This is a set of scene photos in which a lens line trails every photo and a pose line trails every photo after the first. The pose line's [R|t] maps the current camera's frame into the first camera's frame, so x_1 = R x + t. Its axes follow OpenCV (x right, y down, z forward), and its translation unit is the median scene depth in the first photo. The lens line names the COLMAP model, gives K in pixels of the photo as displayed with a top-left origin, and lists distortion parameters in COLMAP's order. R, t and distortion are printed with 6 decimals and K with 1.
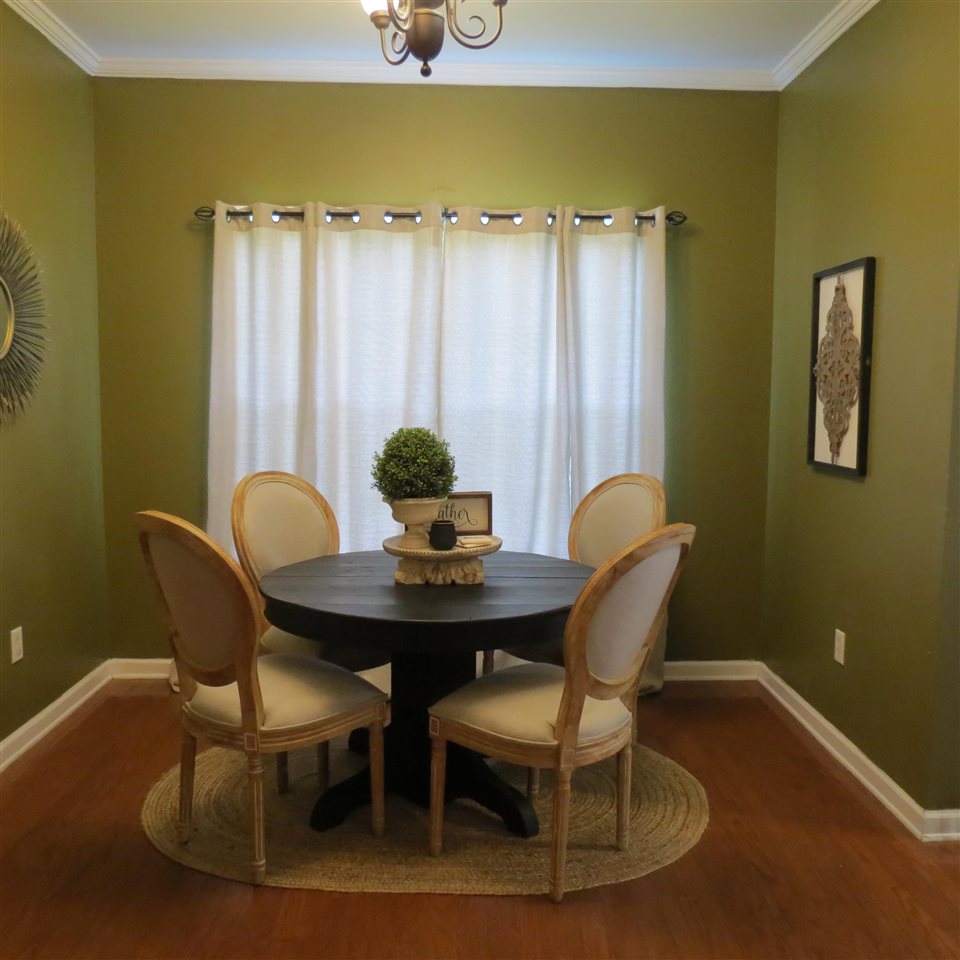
lens RADIAL K [[910.2, 0, 480.0], [0, 910.2, 480.0], [0, 0, 1]] dist [-0.032931, 0.017098]
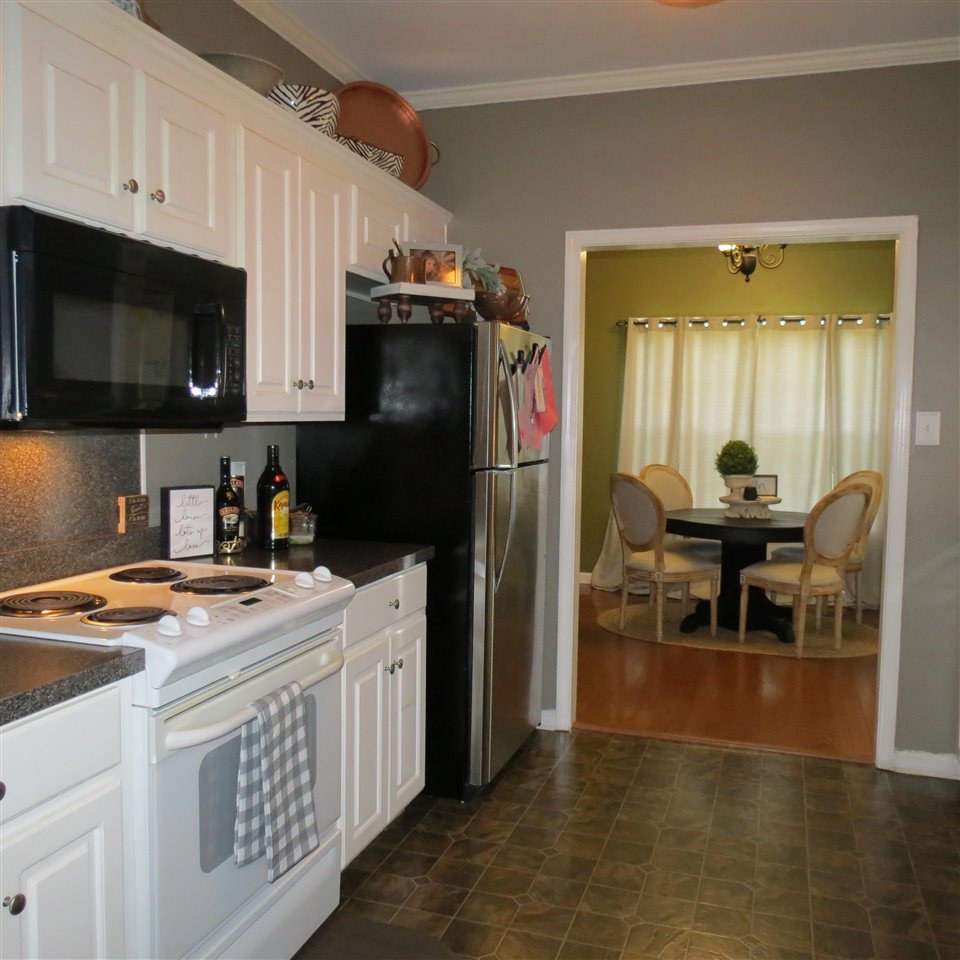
lens RADIAL K [[910.2, 0, 480.0], [0, 910.2, 480.0], [0, 0, 1]] dist [-0.032931, 0.017098]
pose [[0.940940, 0.028032, -0.337411, 0.054469], [-0.038842, 0.998924, -0.025326, 0.078092], [0.336338, 0.036936, 0.941017, -0.812883]]
